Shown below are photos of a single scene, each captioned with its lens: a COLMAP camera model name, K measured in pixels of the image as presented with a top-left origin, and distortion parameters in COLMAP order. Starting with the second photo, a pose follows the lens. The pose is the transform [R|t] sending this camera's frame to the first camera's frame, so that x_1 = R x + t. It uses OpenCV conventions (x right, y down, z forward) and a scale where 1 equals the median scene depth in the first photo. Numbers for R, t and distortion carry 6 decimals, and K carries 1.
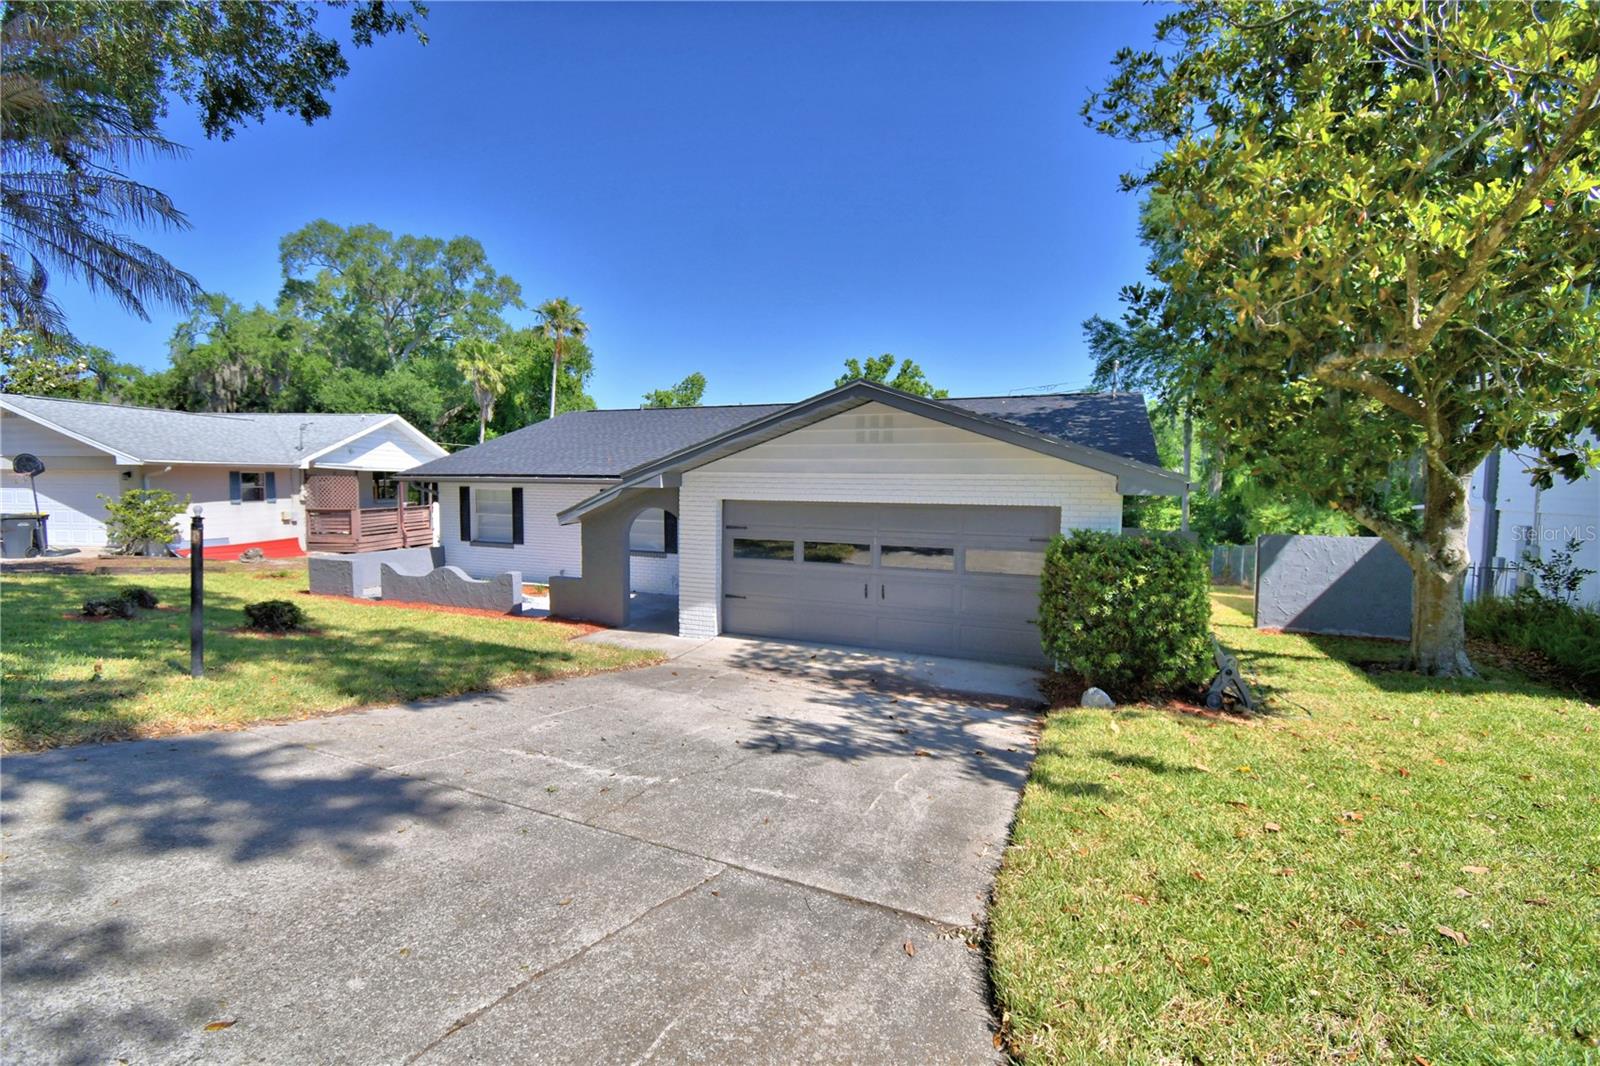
lens RADIAL K [[698.3, 0, 794.6], [0, 698.3, 528.7], [0, 0, 1]] dist [0.017079, -0.023464]
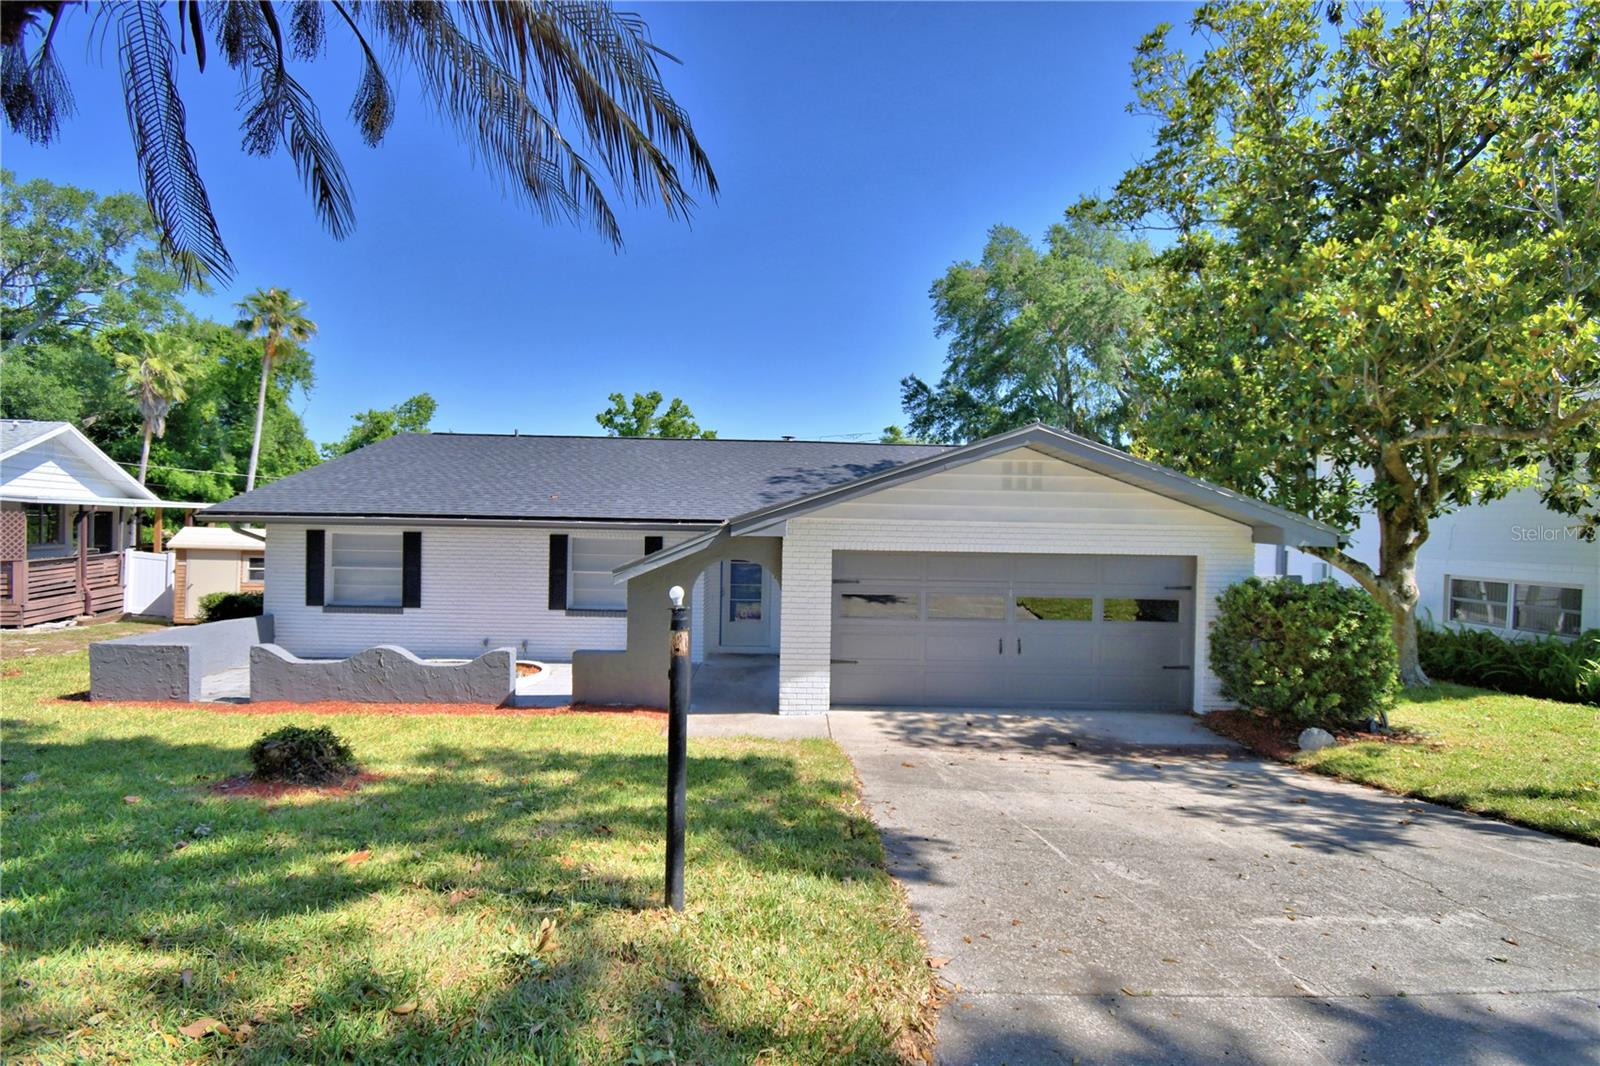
lens RADIAL K [[698.3, 0, 794.6], [0, 698.3, 528.7], [0, 0, 1]] dist [0.017079, -0.023464]
pose [[0.914639, 0.003420, 0.404257, -0.489637], [0.018728, 0.998532, -0.050820, -0.024359], [-0.403838, 0.054053, 0.913232, 0.224230]]
